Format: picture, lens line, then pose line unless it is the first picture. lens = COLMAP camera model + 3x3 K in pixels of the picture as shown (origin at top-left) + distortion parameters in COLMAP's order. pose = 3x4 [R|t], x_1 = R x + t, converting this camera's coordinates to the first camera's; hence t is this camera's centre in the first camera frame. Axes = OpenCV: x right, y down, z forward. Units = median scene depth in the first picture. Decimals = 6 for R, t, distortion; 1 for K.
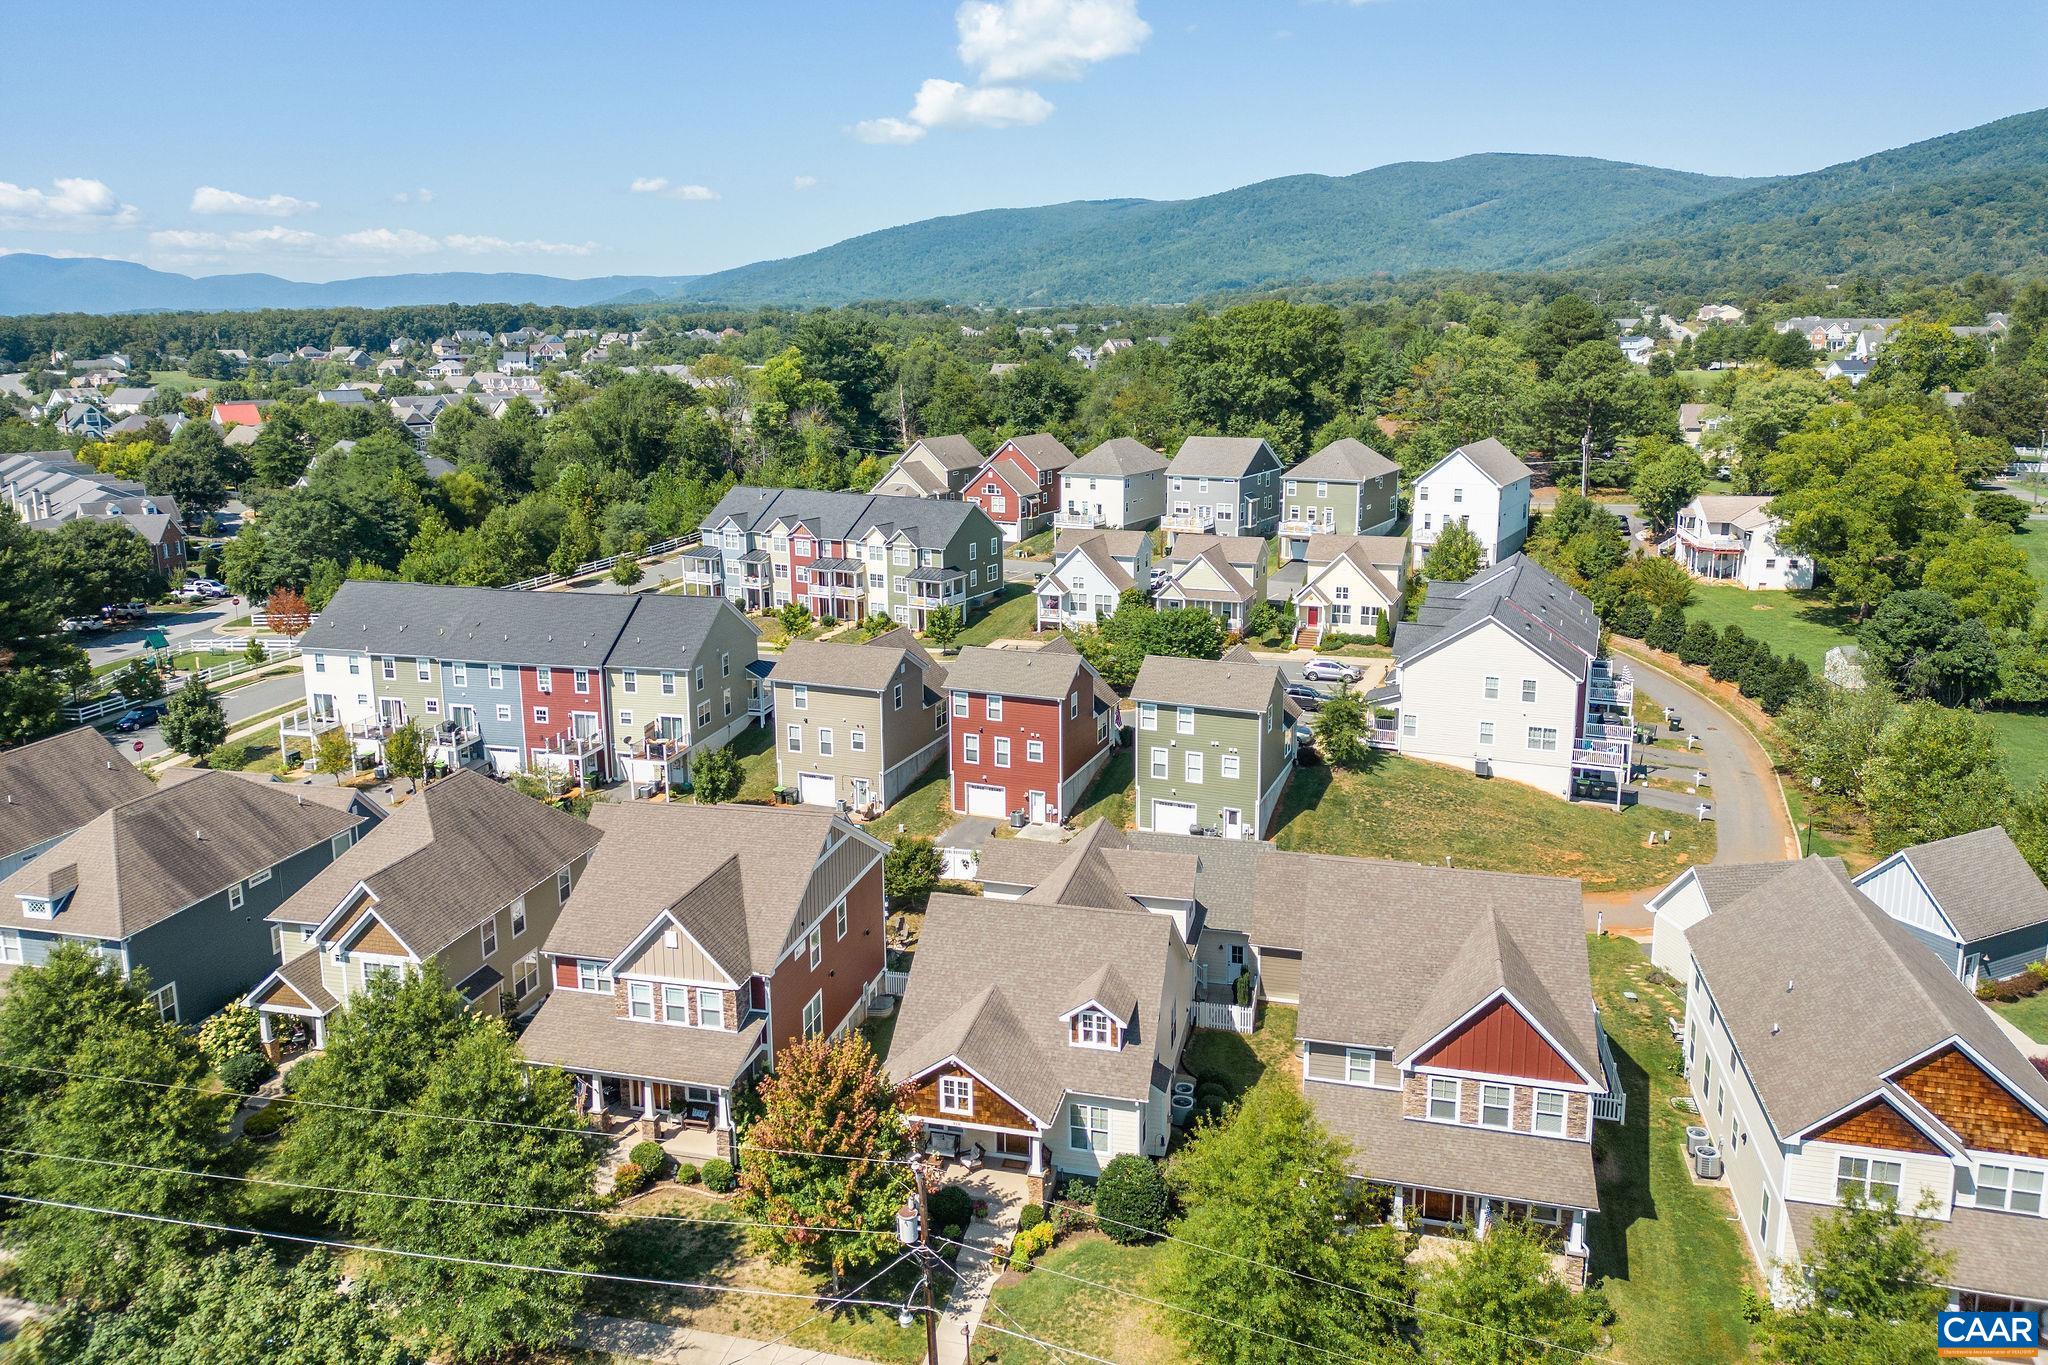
lens RADIAL K [[1445.4, 0, 1028.9], [0, 1445.4, 645.3], [0, 0, 1]] dist [0.046770, -0.001124]
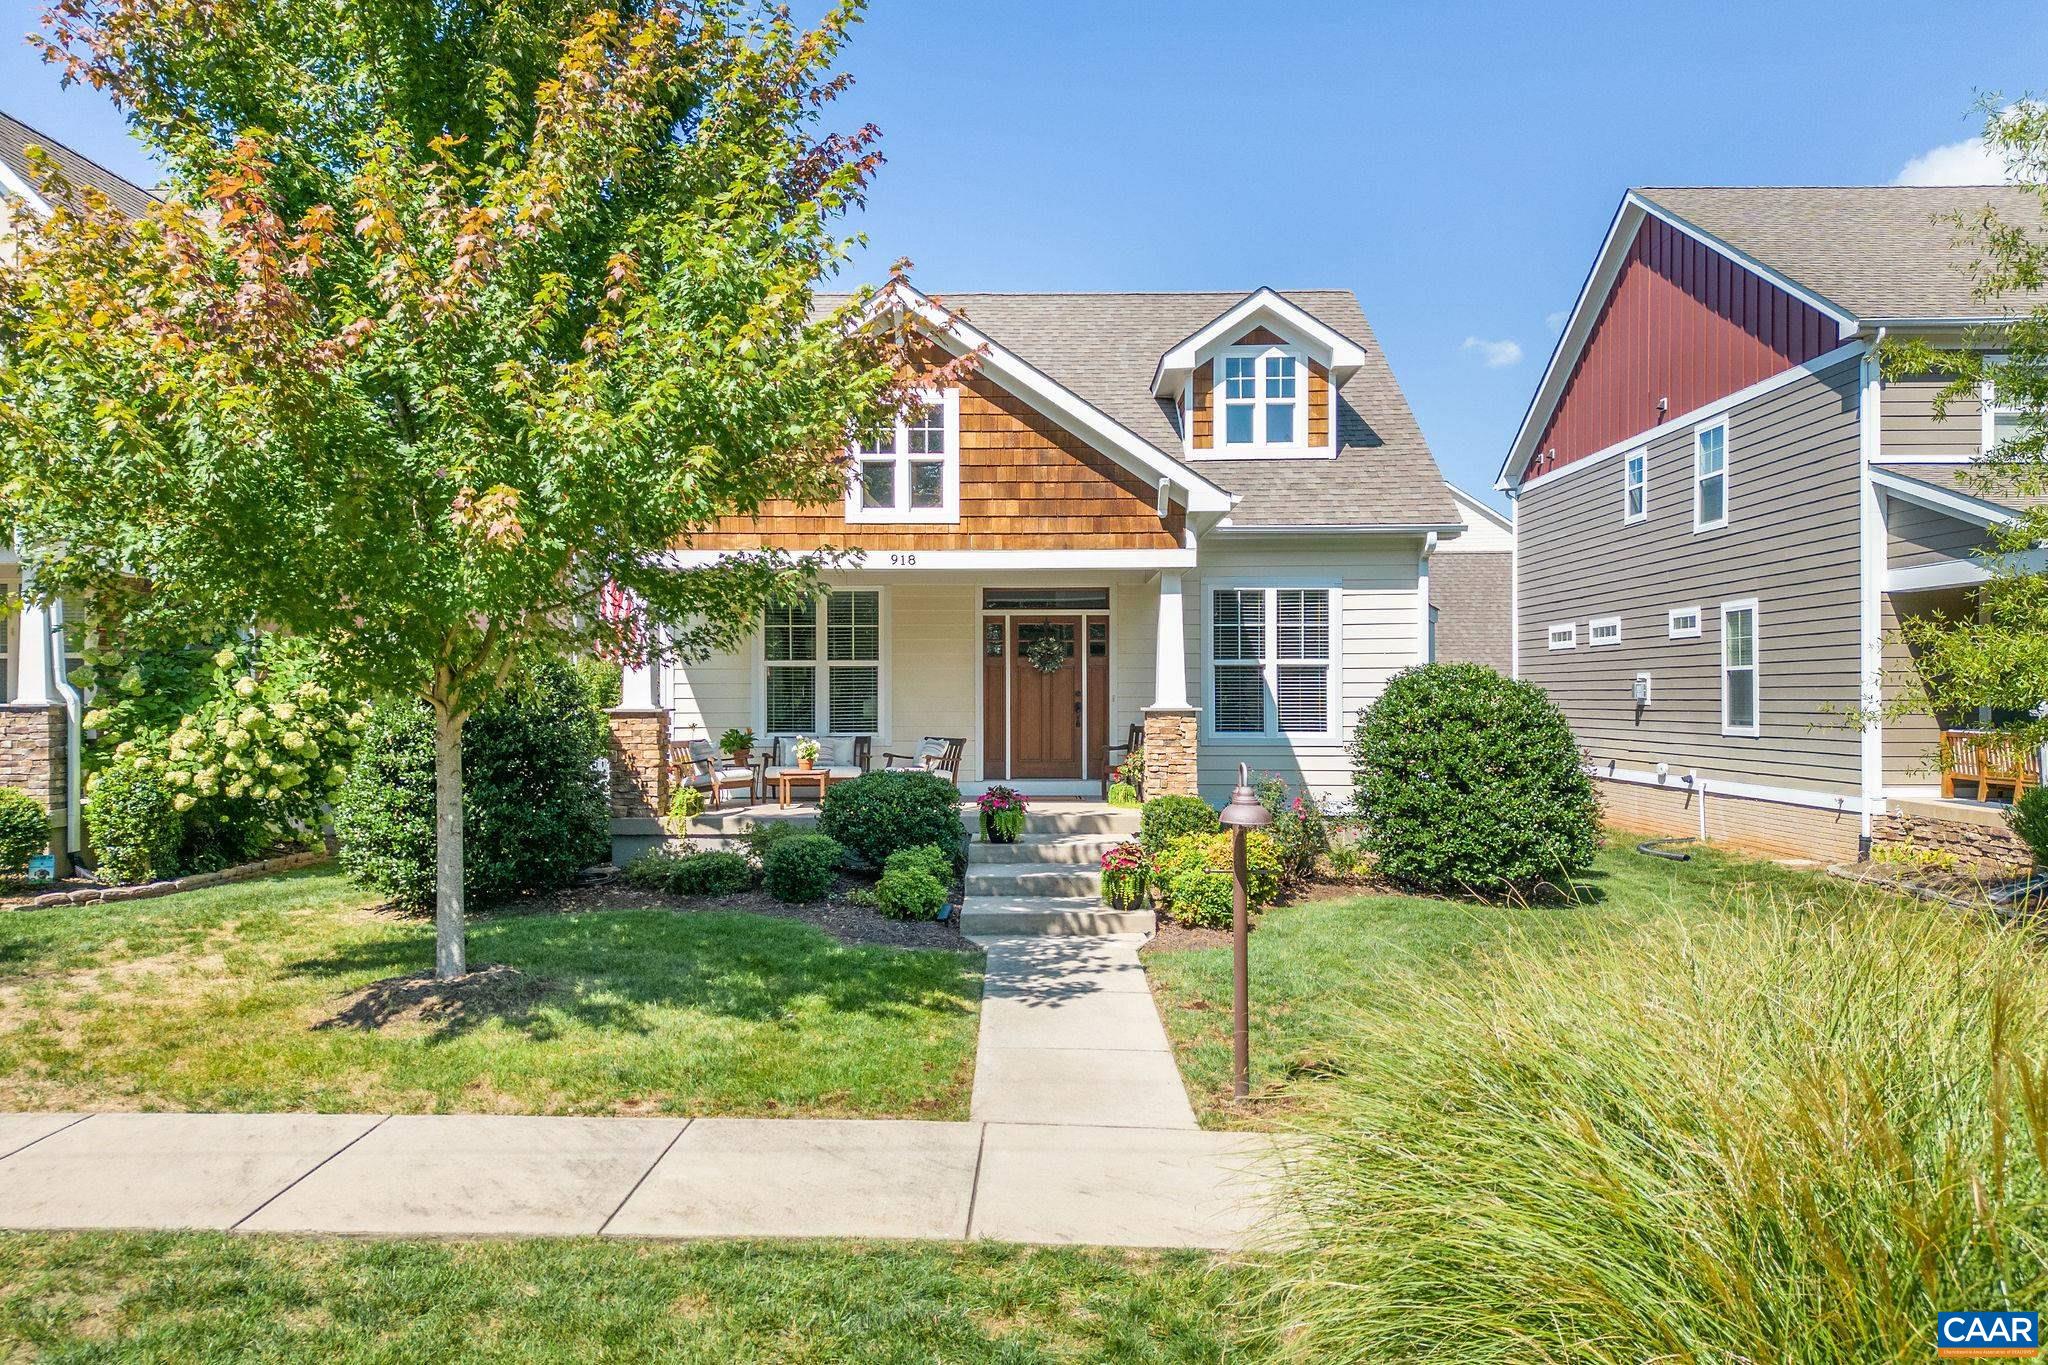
lens RADIAL K [[1422.3, 0, 1029.7], [0, 1422.3, 702.4], [0, 0, 1]] dist [0.038081, -0.003023]
pose [[0.971306, 0.006314, 0.237749, -0.093293], [0.046749, 0.975077, -0.216886, 0.421177], [-0.233193, 0.221777, 0.946803, 0.725131]]
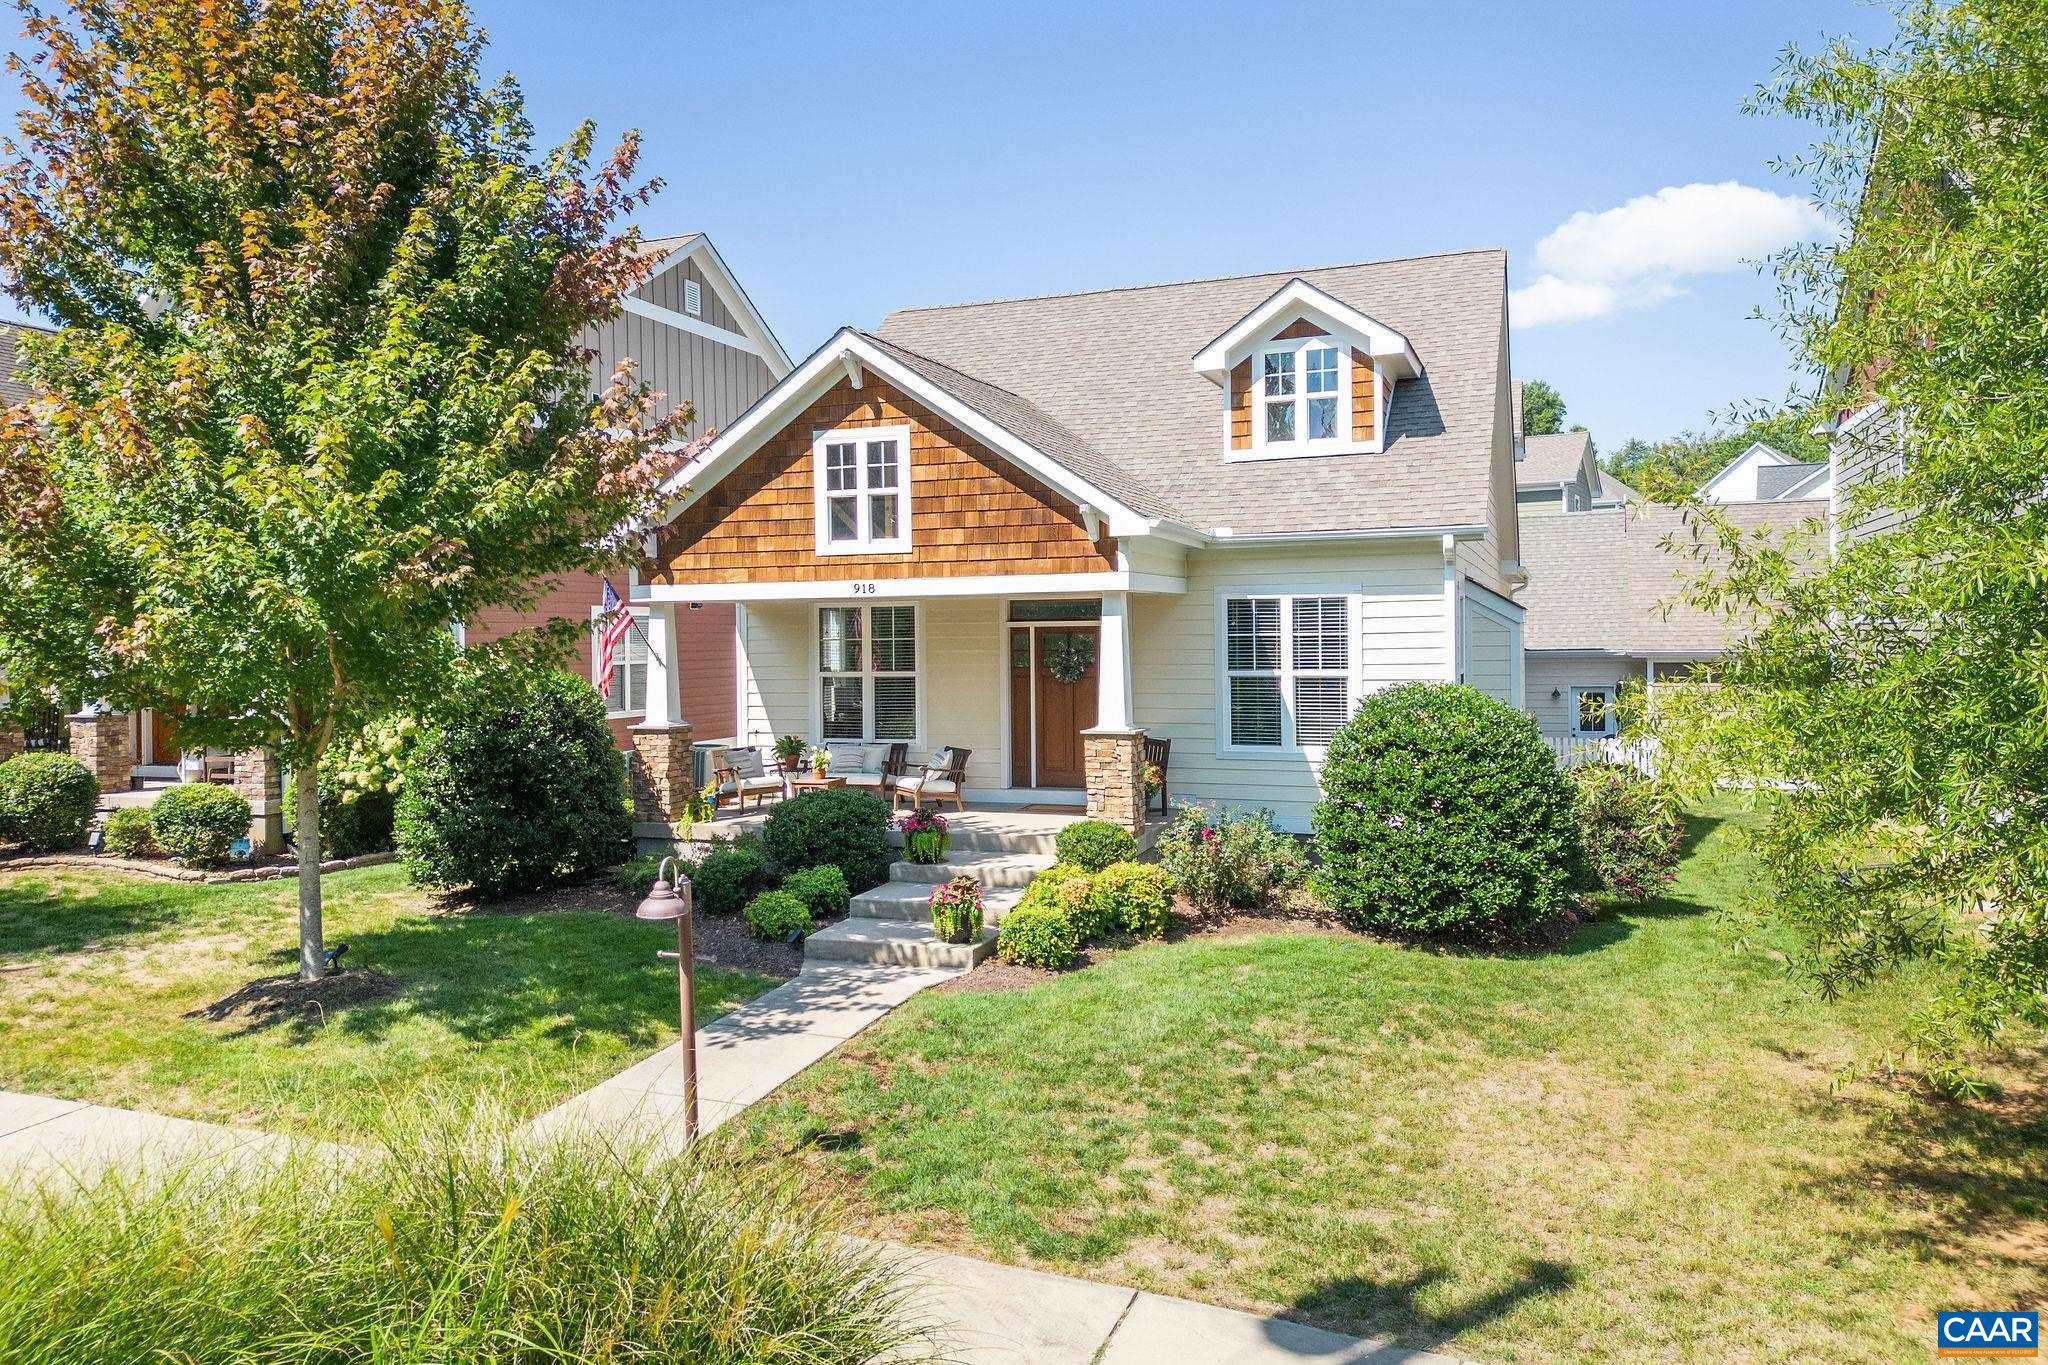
lens RADIAL K [[1445.4, 0, 1028.9], [0, 1445.4, 645.3], [0, 0, 1]] dist [0.046770, -0.001124]
pose [[0.993490, -0.002259, -0.113900, 0.021549], [-0.022747, 0.975737, -0.217760, 0.408097], [0.111628, 0.218933, 0.969333, 0.702369]]
